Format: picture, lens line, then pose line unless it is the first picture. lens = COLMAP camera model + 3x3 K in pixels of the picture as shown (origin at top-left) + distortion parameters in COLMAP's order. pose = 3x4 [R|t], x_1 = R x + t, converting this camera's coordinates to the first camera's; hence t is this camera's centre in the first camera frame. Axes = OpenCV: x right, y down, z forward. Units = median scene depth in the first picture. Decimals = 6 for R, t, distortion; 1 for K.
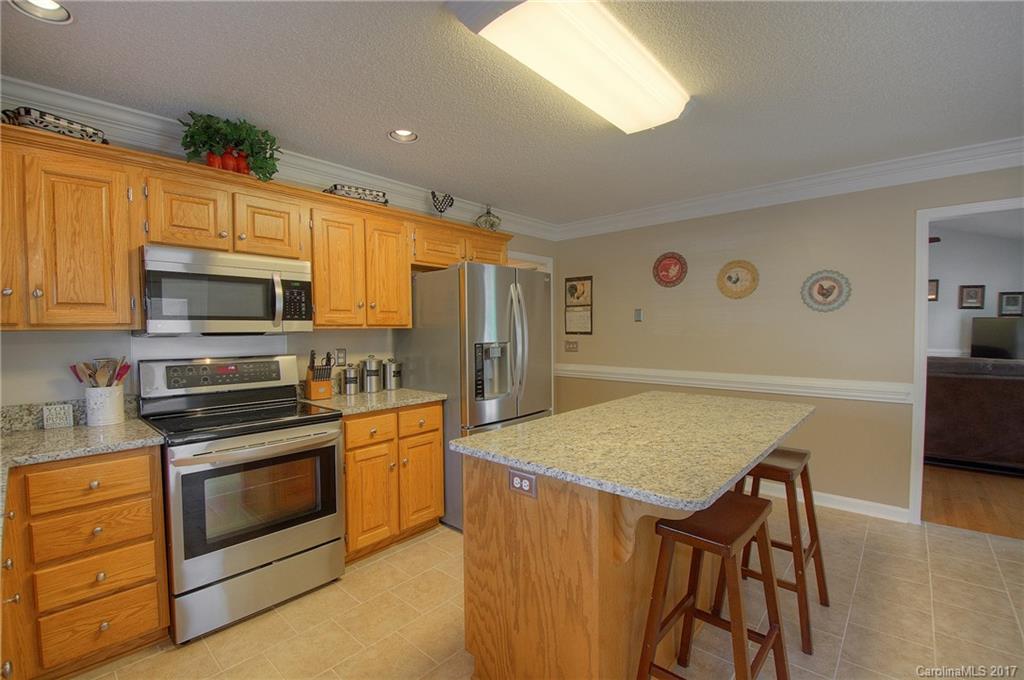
lens RADIAL K [[438.3, 0, 512.0], [0, 438.3, 340.0], [0, 0, 1]] dist [-0.002224, -0.015795]
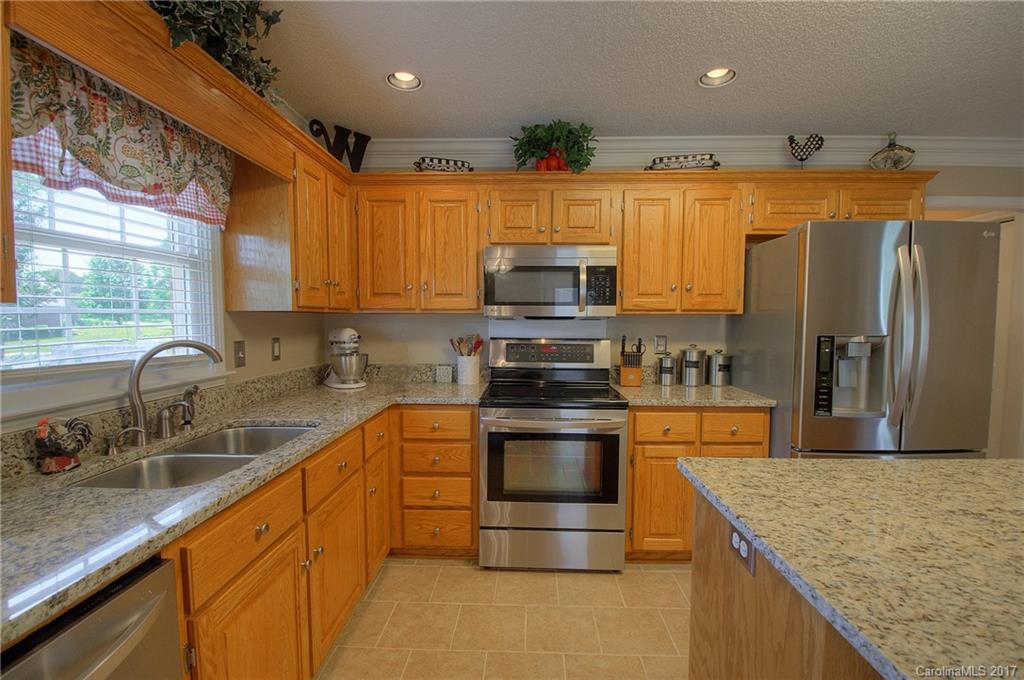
lens RADIAL K [[449.7, 0, 517.1], [0, 449.7, 342.8], [0, 0, 1]] dist [0.001619, -0.017151]
pose [[0.644599, 0.052497, -0.762717, 0.163882], [-0.026676, 0.998577, 0.046186, -0.001067], [0.764056, -0.009425, 0.645082, 0.160351]]
